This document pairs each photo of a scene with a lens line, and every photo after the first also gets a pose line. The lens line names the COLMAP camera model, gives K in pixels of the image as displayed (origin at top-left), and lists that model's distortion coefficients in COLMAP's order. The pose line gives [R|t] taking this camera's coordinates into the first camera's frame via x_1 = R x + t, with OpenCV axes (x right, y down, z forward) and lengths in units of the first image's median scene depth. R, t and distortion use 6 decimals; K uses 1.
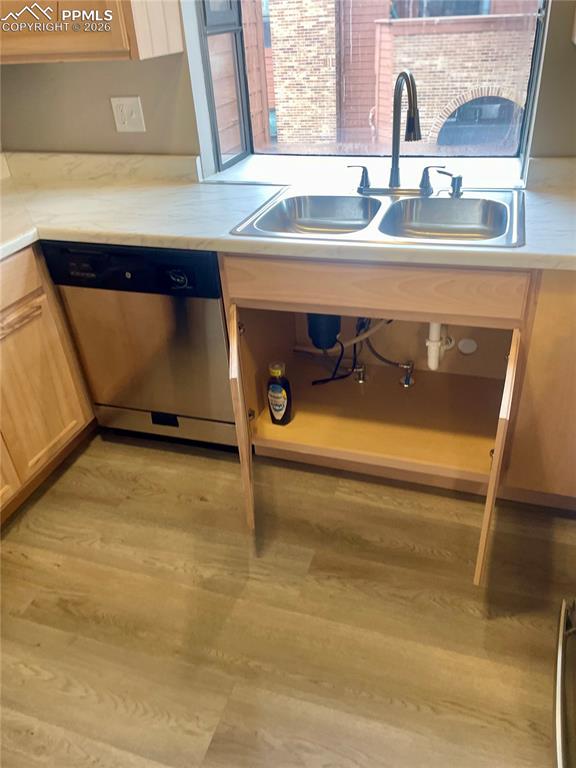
lens RADIAL K [[585.0, 0, 292.6], [0, 585.0, 370.9], [0, 0, 1]] dist [0.080458, -0.105384]
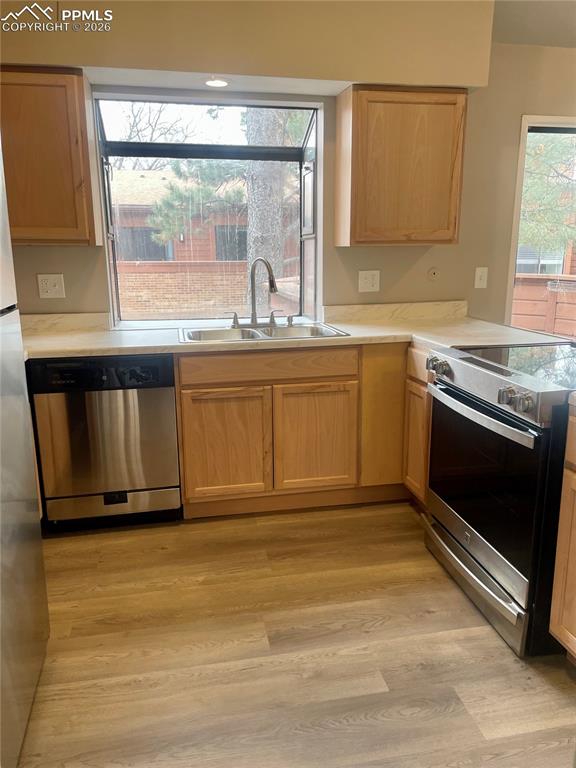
lens RADIAL K [[585.0, 0, 288.3], [0, 585.0, 381.7], [0, 0, 1]] dist [0.080458, -0.105384]
pose [[0.874210, -0.061108, 0.481688, -0.521792], [0.222019, 0.932573, -0.284633, 0.312114], [-0.431815, 0.355773, 0.828831, -0.315778]]
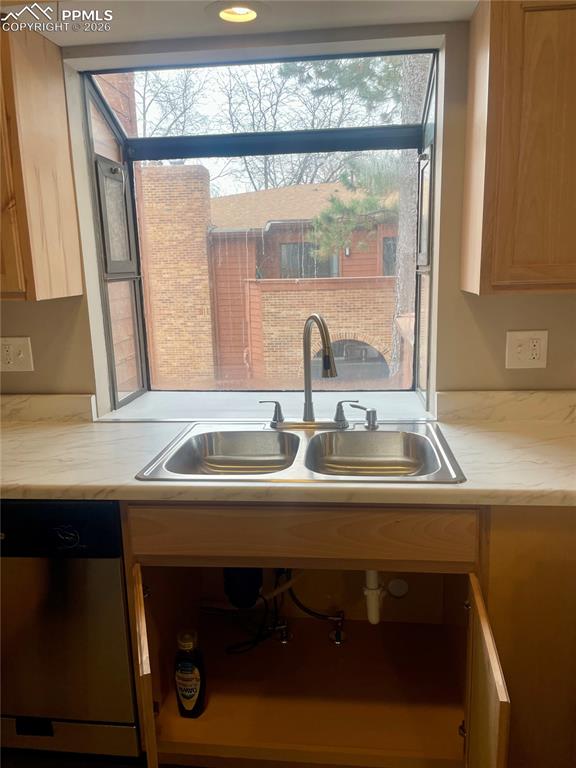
lens RADIAL K [[585.0, 0, 287.7], [0, 585.0, 379.9], [0, 0, 1]] dist [0.080458, -0.105384]
pose [[0.979631, -0.012296, 0.200429, -0.051449], [0.083016, 0.933634, -0.348475, -0.043247], [-0.182842, 0.358016, 0.915638, 0.103634]]
